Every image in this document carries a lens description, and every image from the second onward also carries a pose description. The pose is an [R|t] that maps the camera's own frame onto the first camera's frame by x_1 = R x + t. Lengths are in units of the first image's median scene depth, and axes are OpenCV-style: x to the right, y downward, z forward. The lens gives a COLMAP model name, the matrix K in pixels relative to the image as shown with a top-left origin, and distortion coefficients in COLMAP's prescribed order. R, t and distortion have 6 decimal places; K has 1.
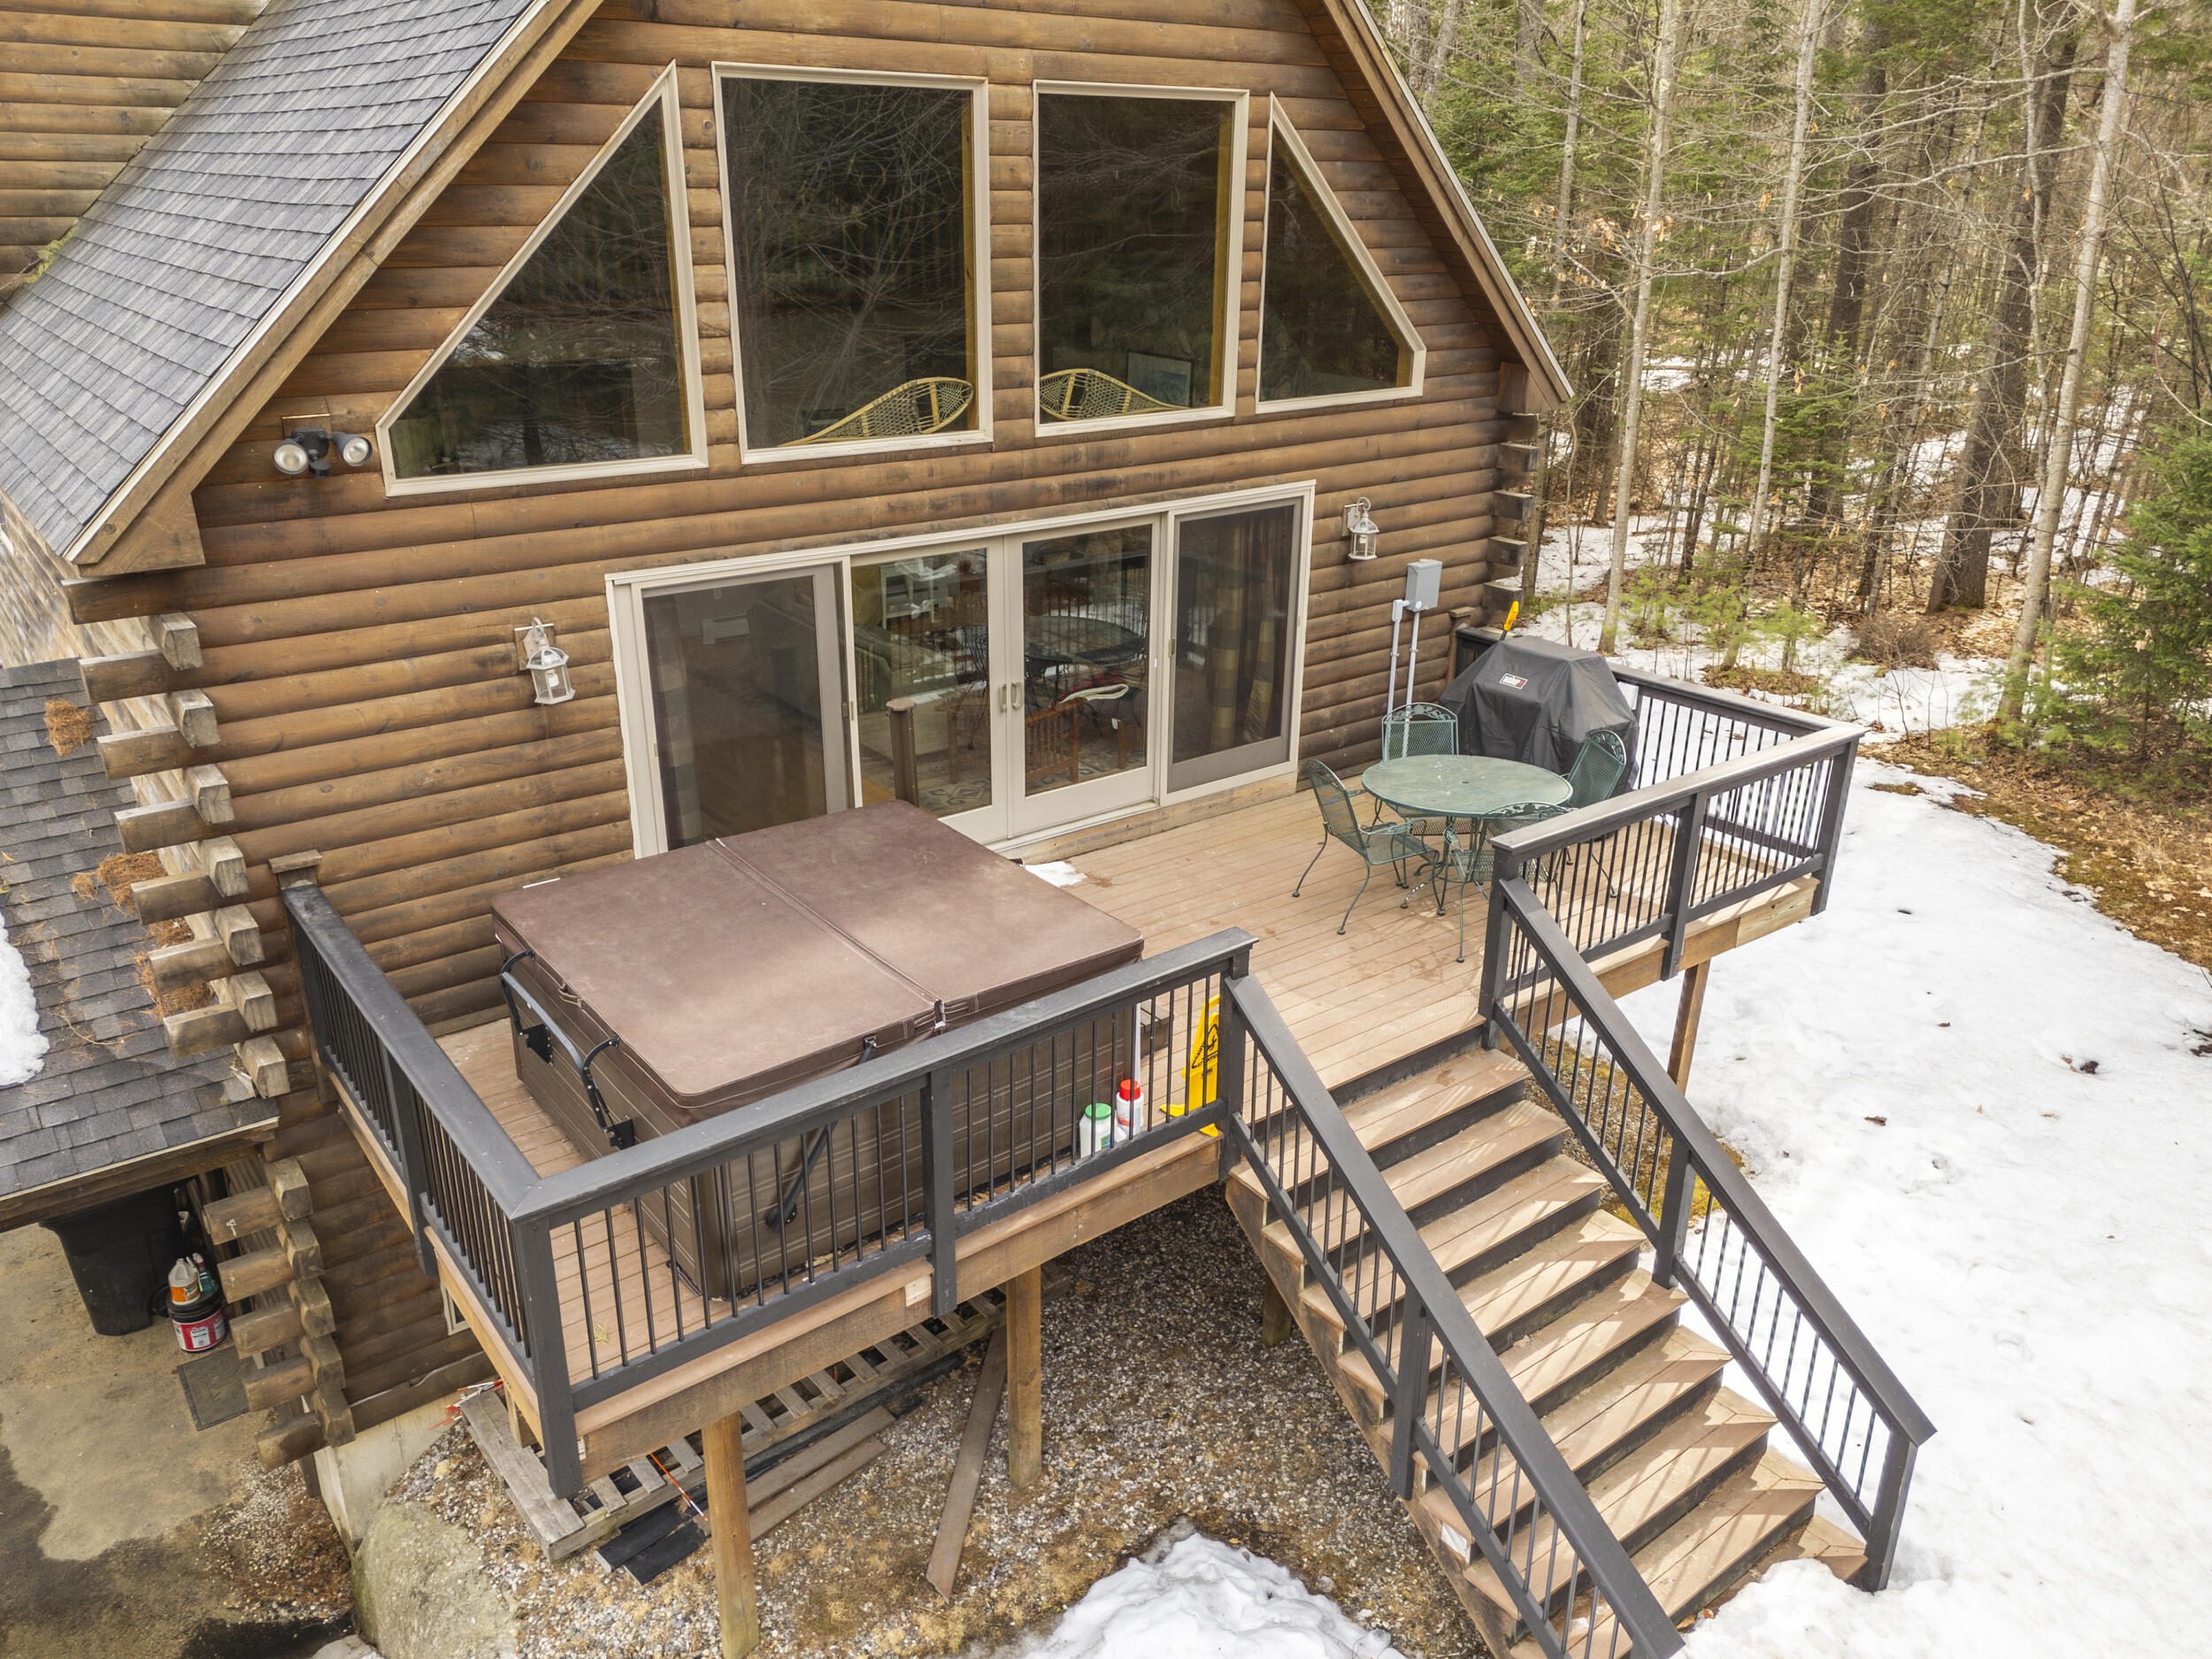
lens RADIAL K [[1615.0, 0, 1097.8], [0, 1615.0, 822.9], [0, 0, 1]] dist [0.041008, -0.007459]
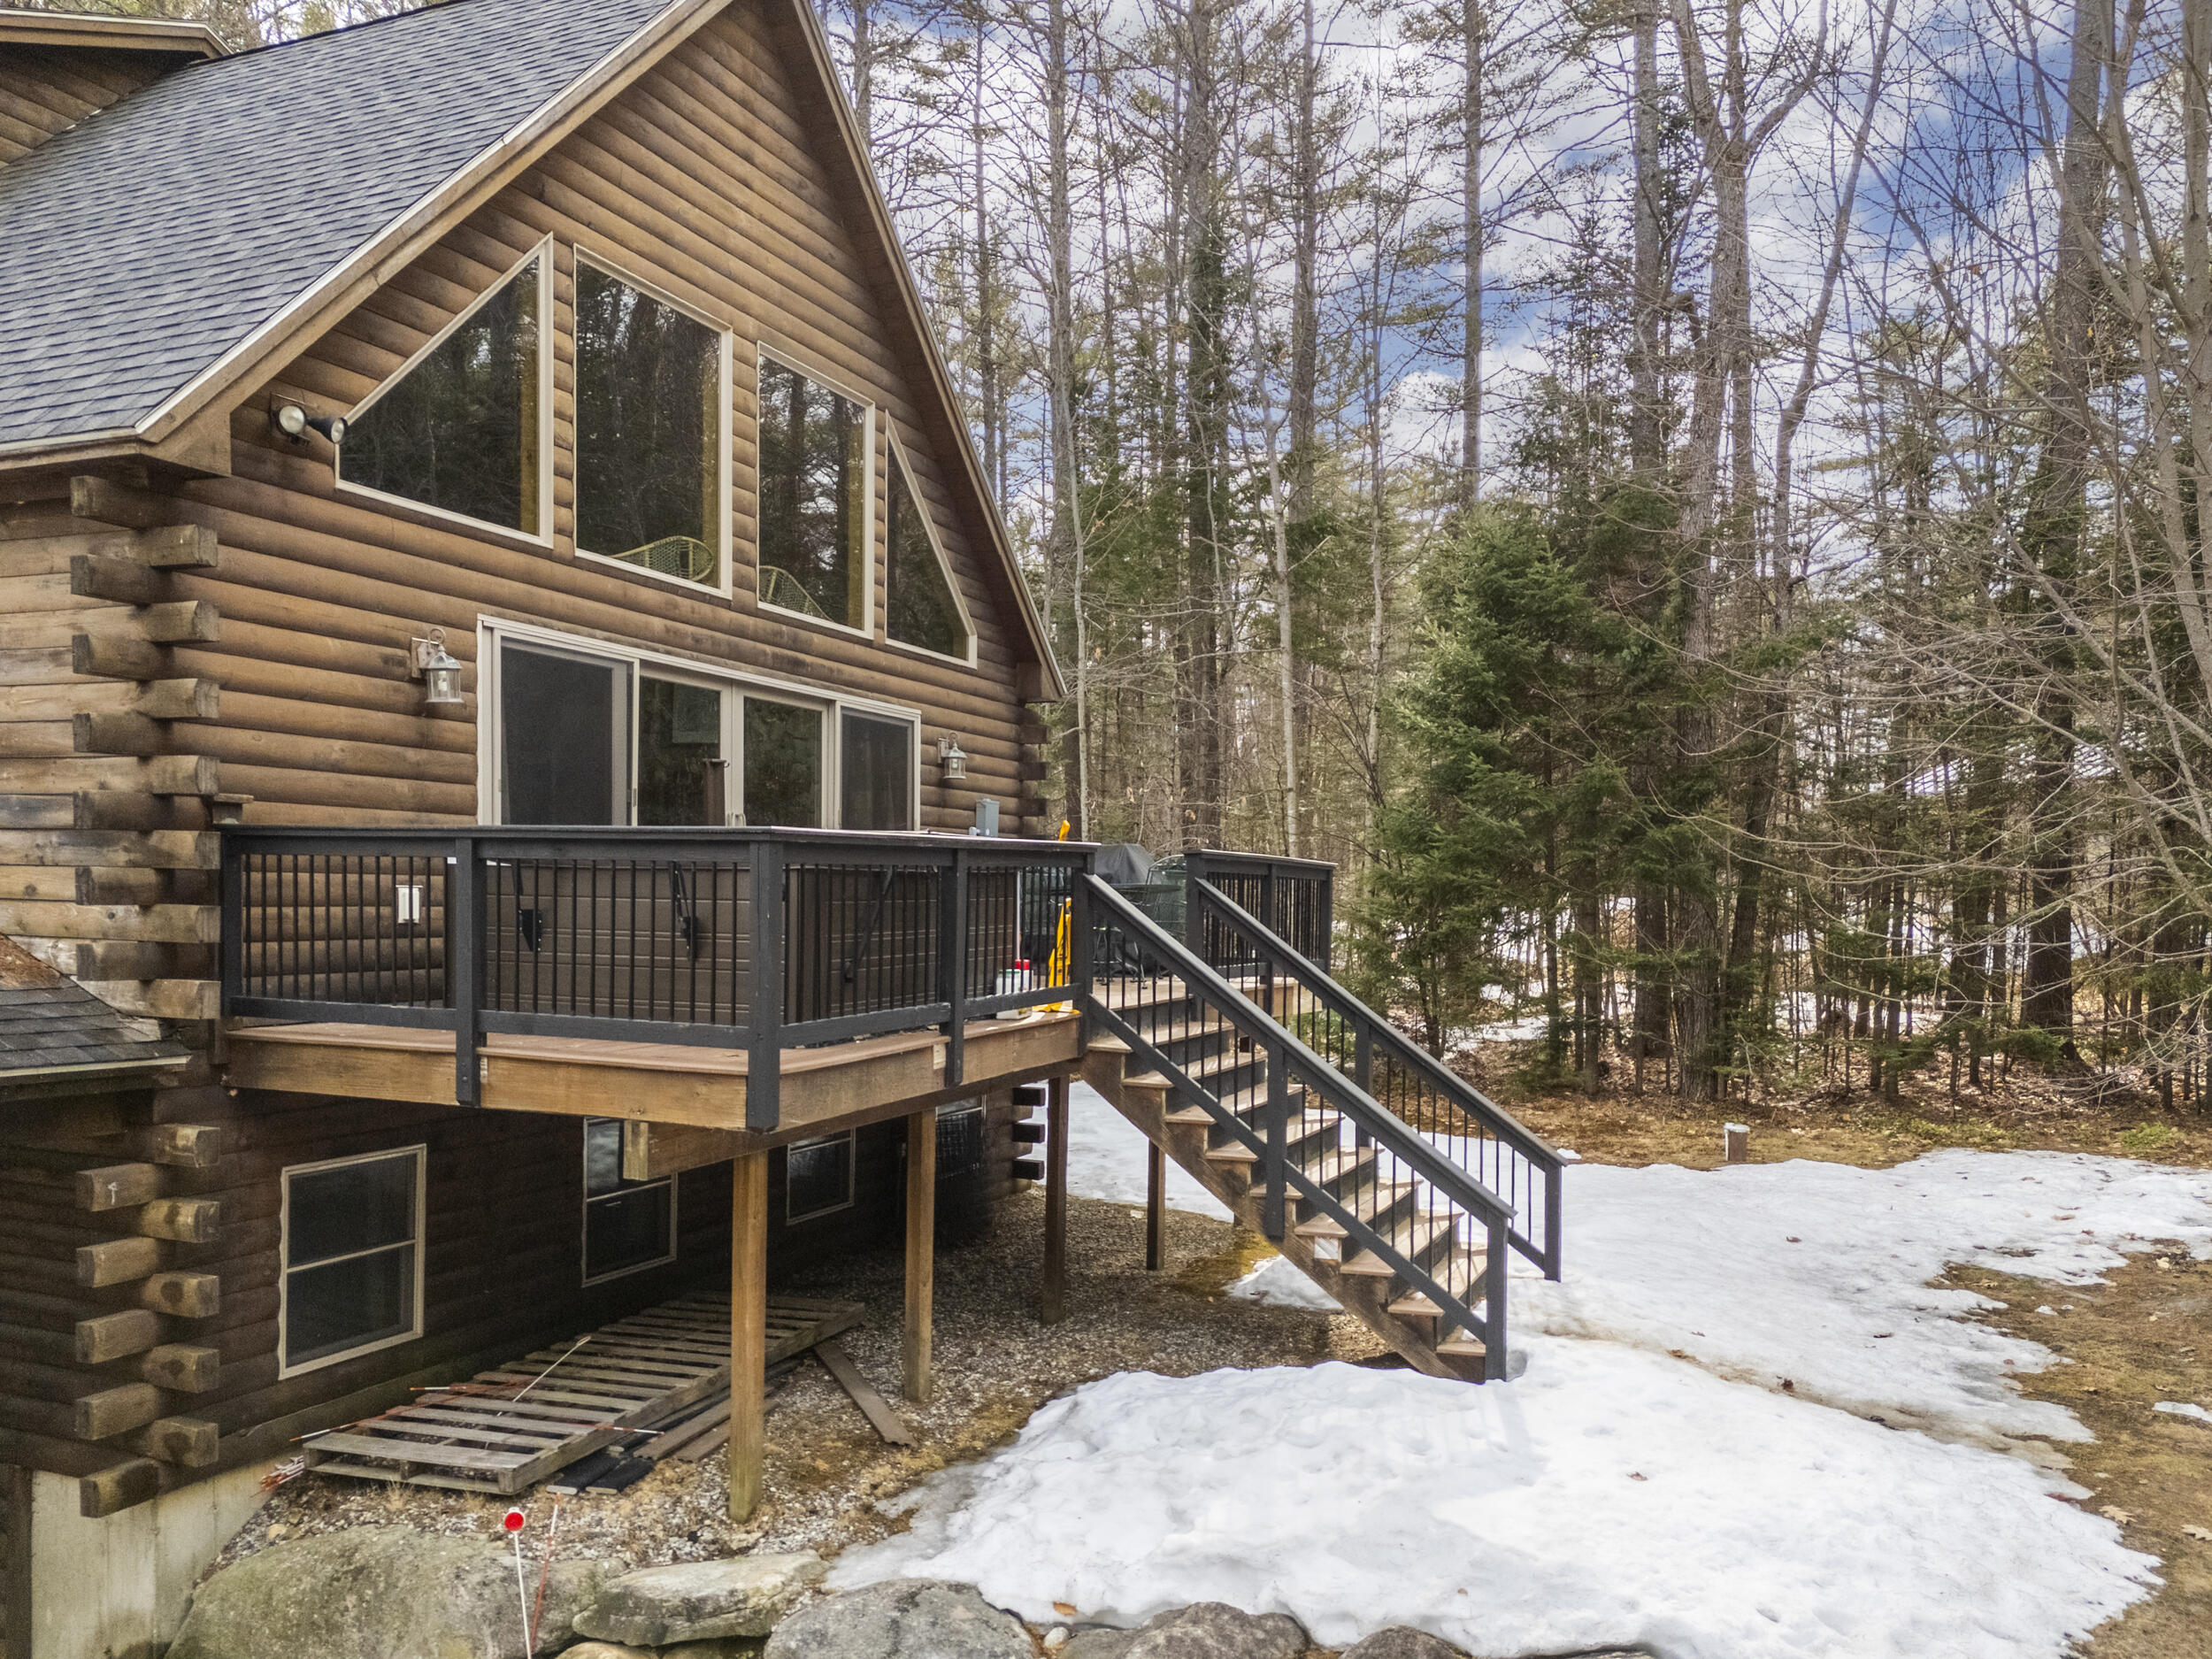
lens RADIAL K [[1678.3, 0, 1104.5], [0, 1678.3, 958.2], [0, 0, 1]] dist [0.037143, -0.006635]
pose [[0.876808, -0.012064, 0.480690, -0.439682], [0.172240, 0.941229, -0.290554, 0.441896], [-0.448934, 0.337554, 0.827355, -0.083577]]
